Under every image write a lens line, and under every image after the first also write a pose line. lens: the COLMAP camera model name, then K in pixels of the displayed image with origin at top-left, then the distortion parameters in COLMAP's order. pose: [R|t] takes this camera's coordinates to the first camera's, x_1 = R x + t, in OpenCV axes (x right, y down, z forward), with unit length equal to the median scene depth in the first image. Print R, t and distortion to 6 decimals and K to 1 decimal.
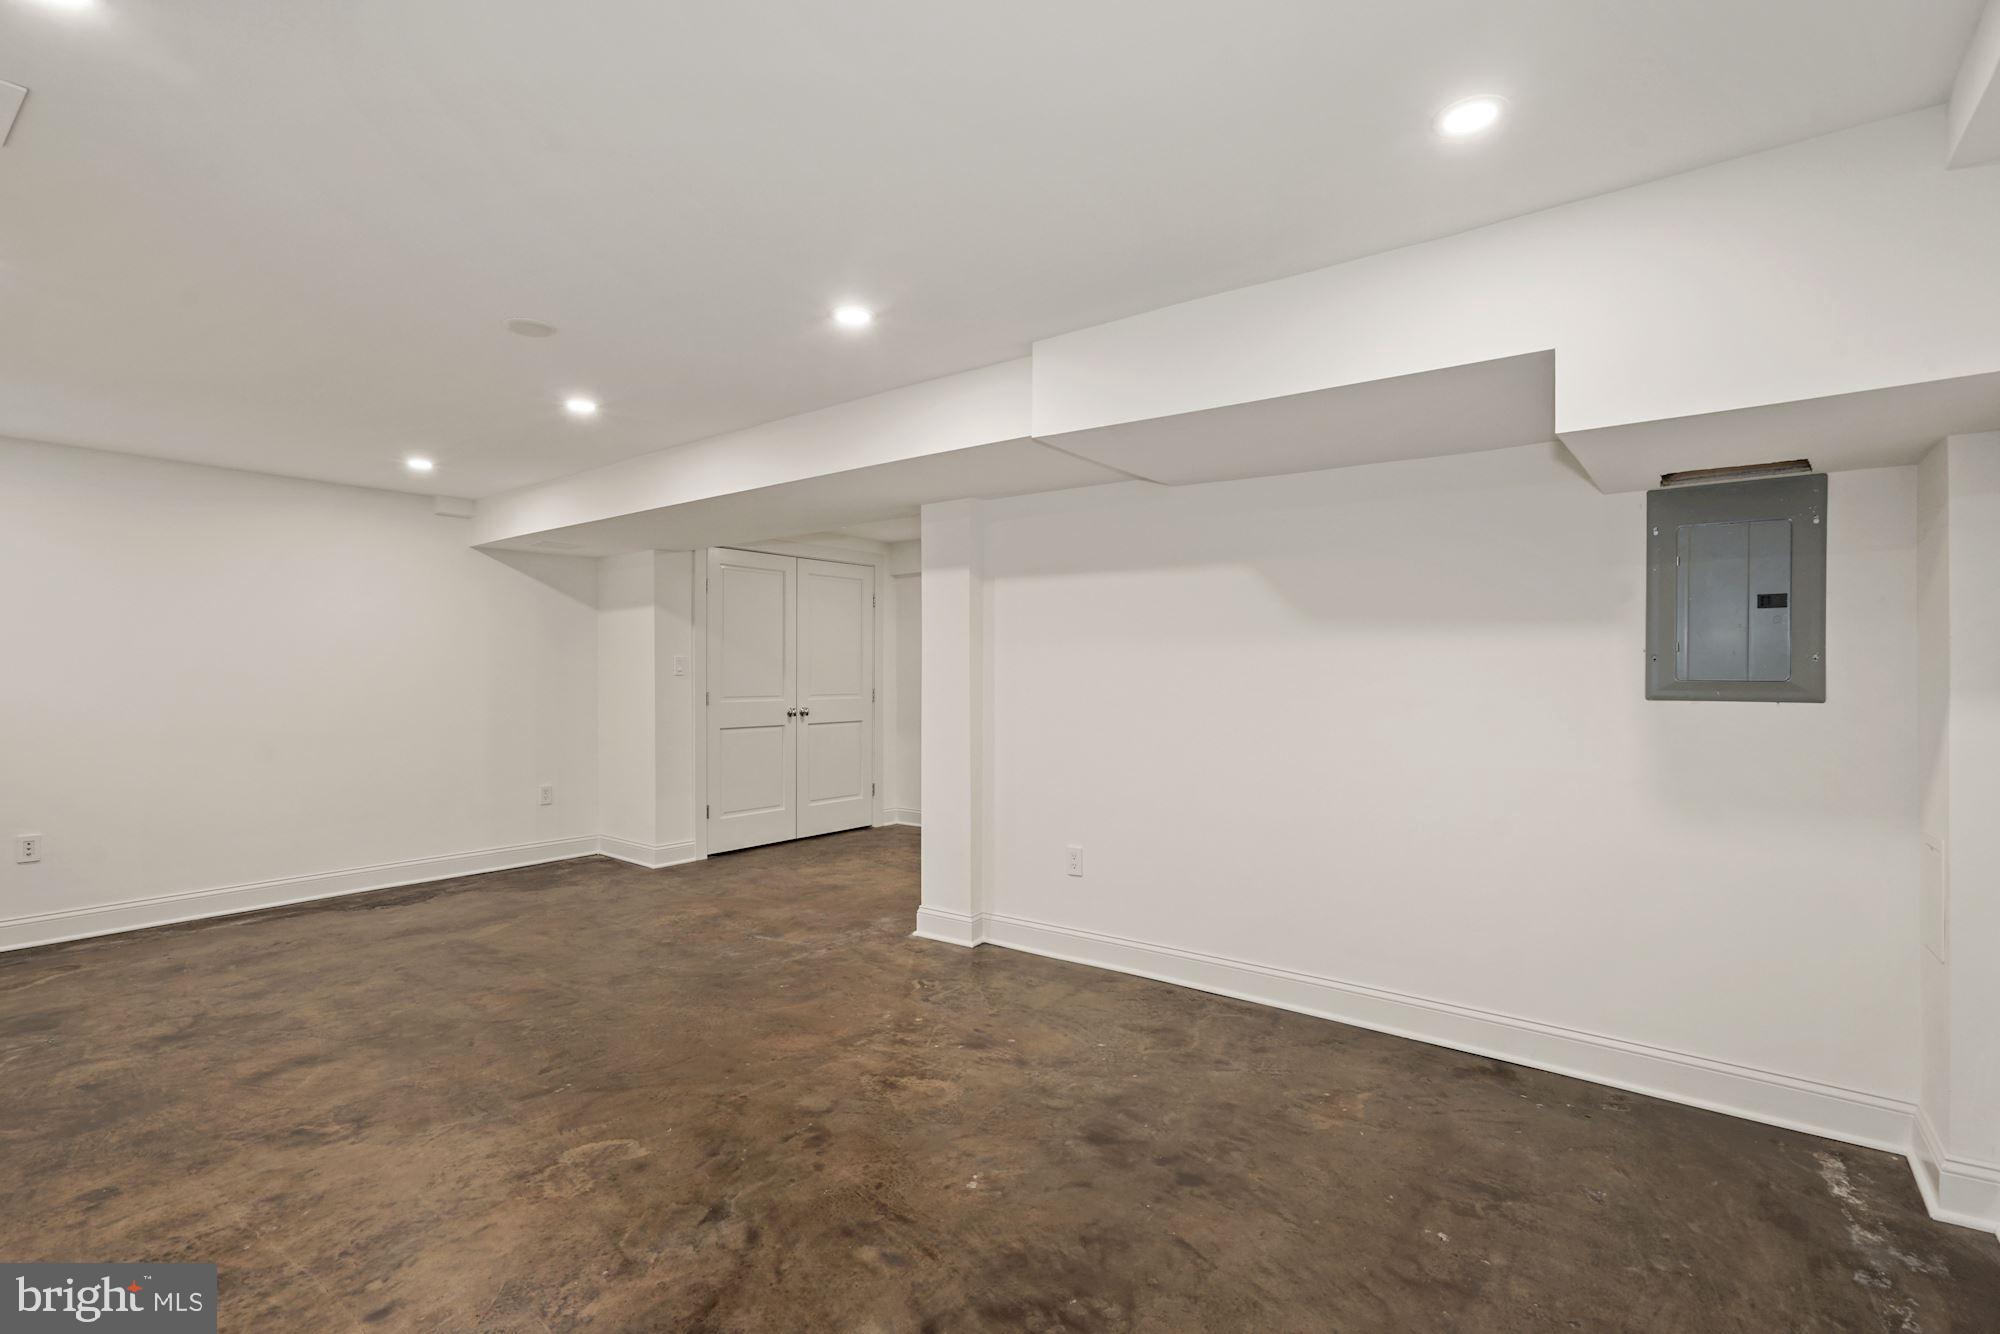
lens RADIAL K [[915.9, 0, 998.1], [0, 915.9, 697.6], [0, 0, 1]] dist [-0.002074, 0.000534]
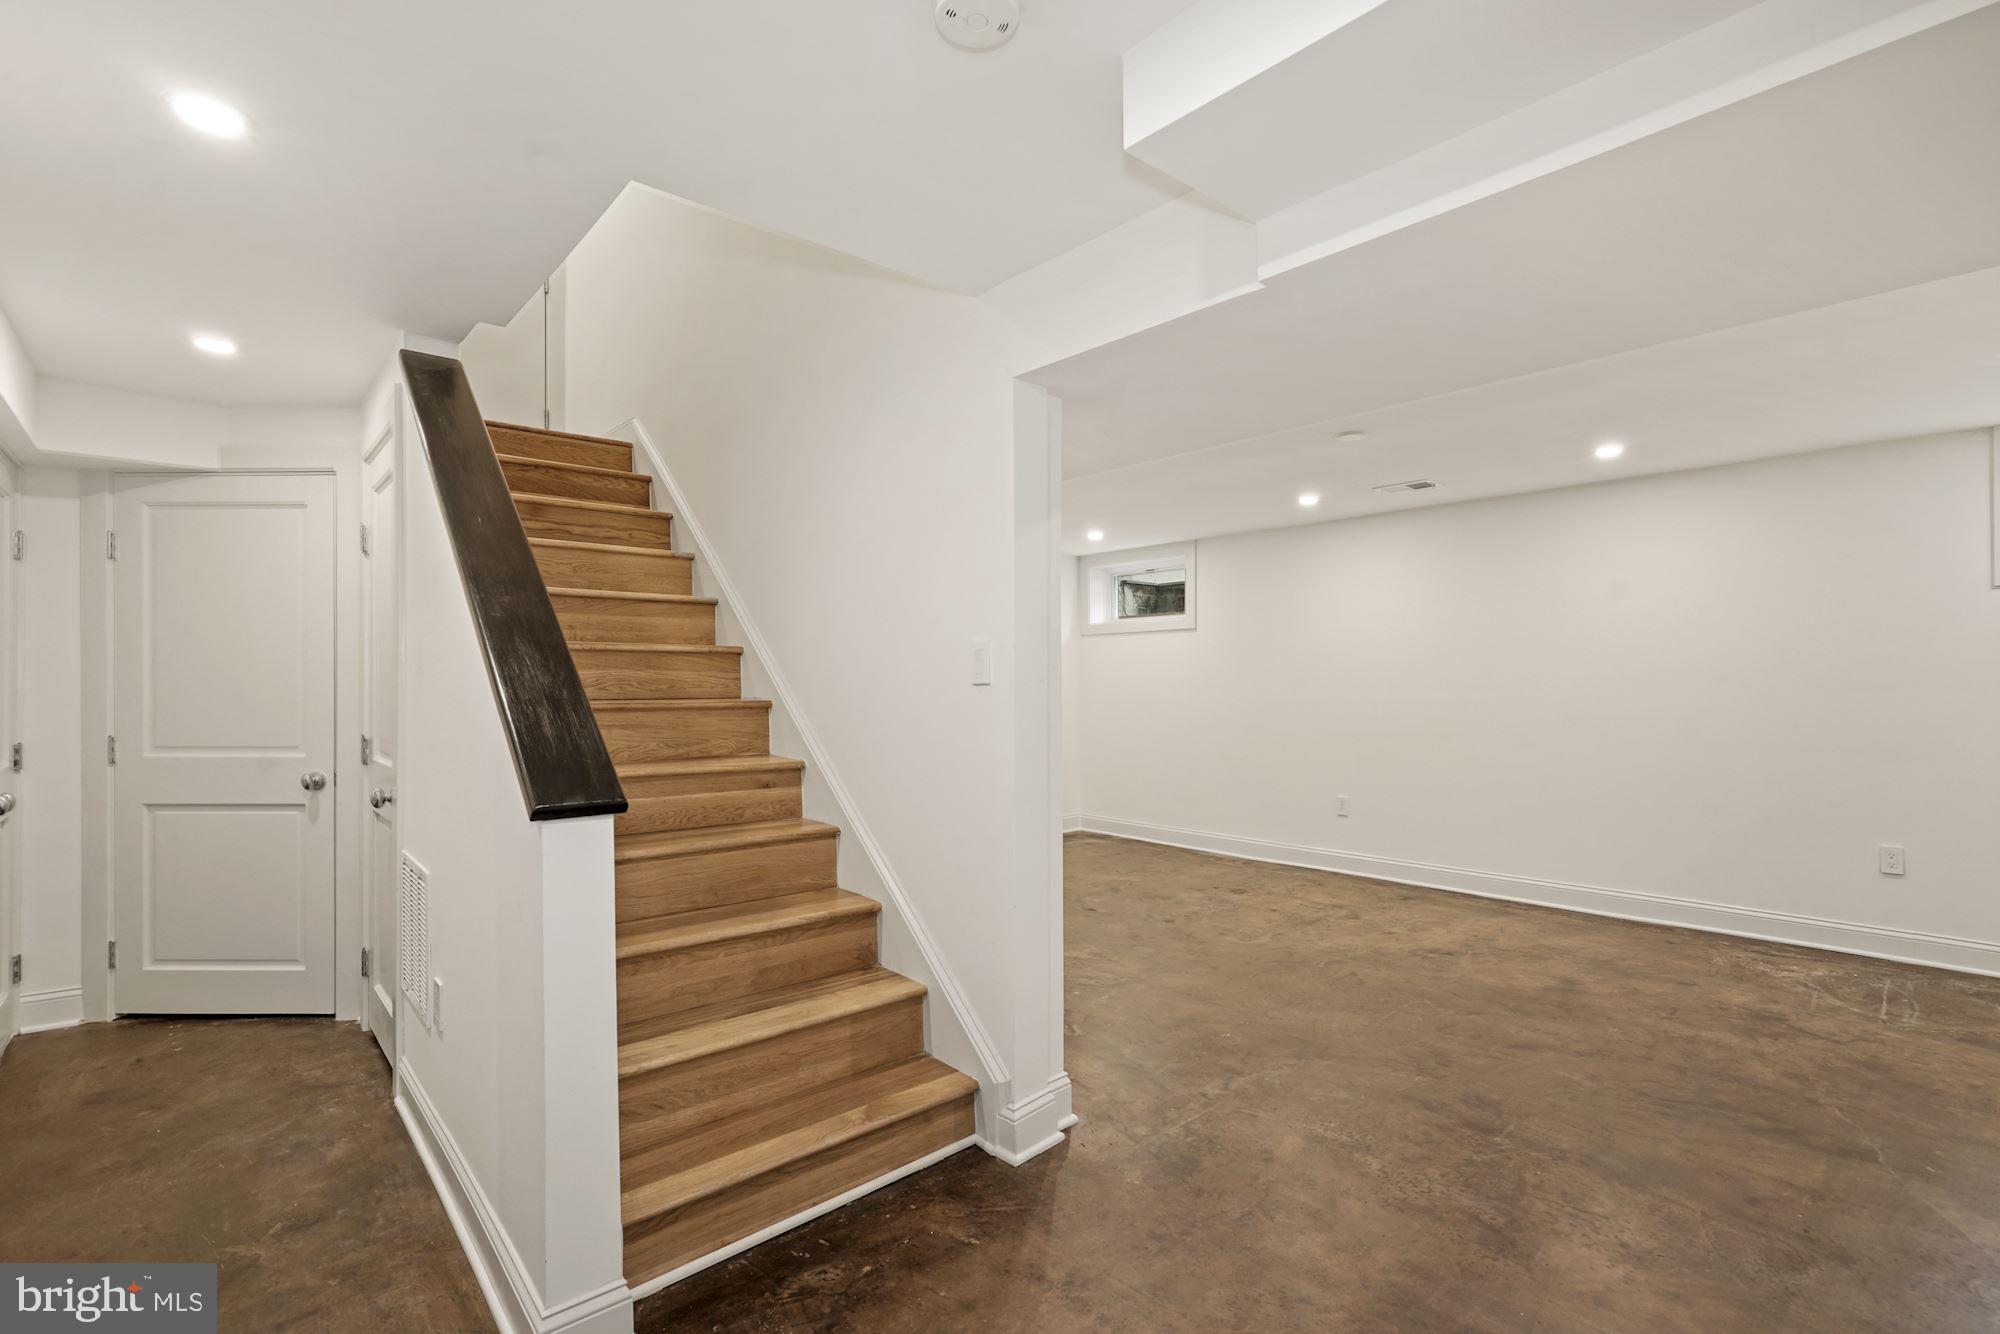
lens RADIAL K [[919.4, 0, 1005.1], [0, 919.4, 672.3], [0, 0, 1]] dist [-0.015105, 0.011632]
pose [[-0.982874, 0.005717, 0.184188, -0.238875], [0.008076, 0.999895, 0.012056, -0.059312], [-0.184099, 0.013337, -0.982817, 2.404835]]
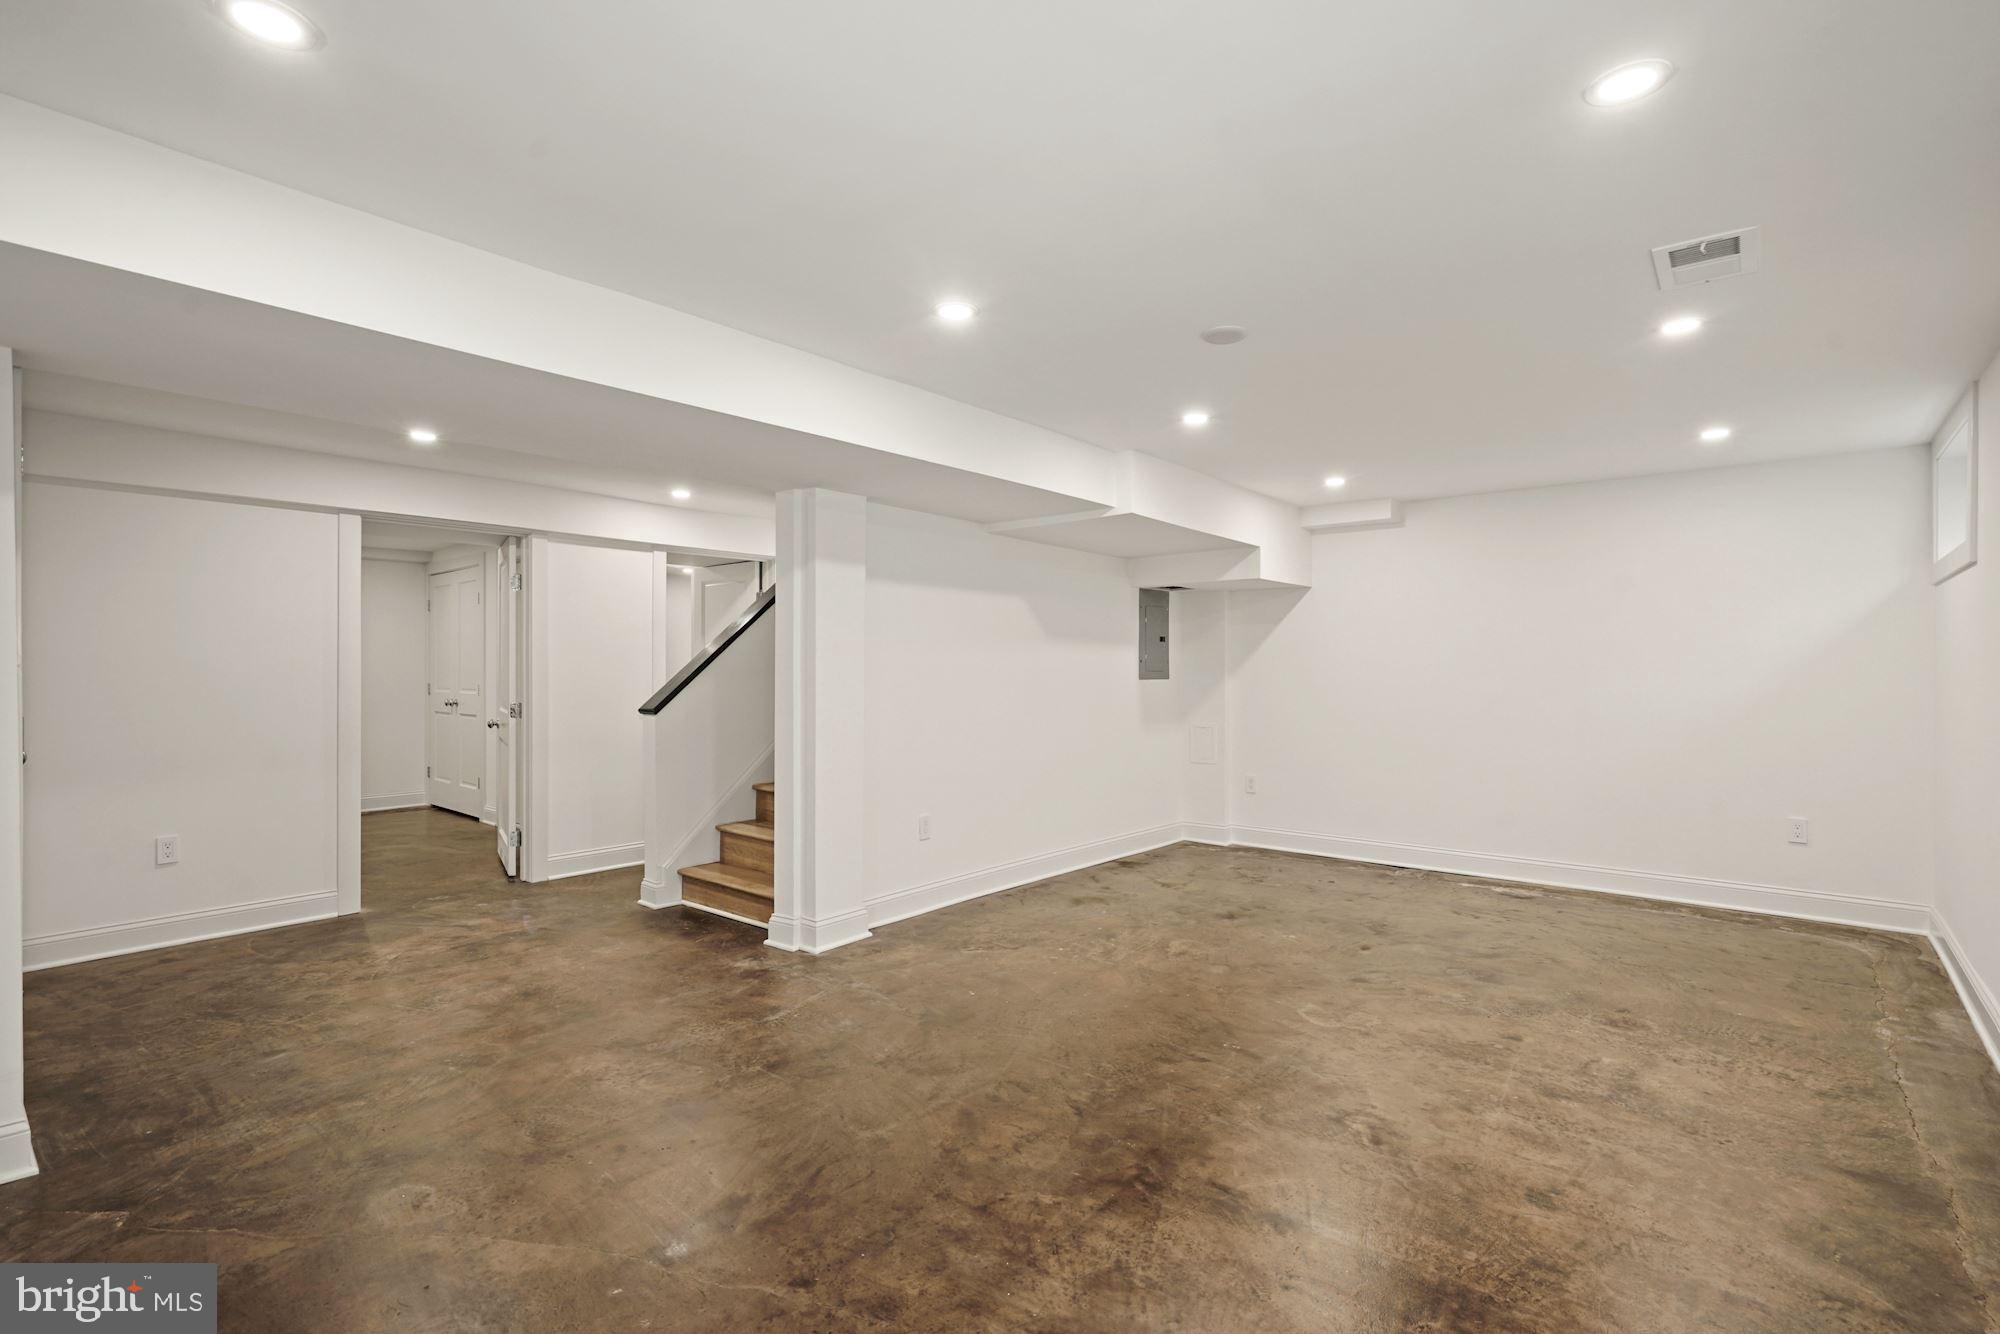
lens RADIAL K [[919.4, 0, 1005.1], [0, 919.4, 672.3], [0, 0, 1]] dist [-0.015105, 0.011632]
pose [[0.044285, -0.008664, 0.998981, -1.513904], [0.022786, 0.999711, 0.007660, -0.038090], [-0.998759, 0.022424, 0.044470, 1.155518]]
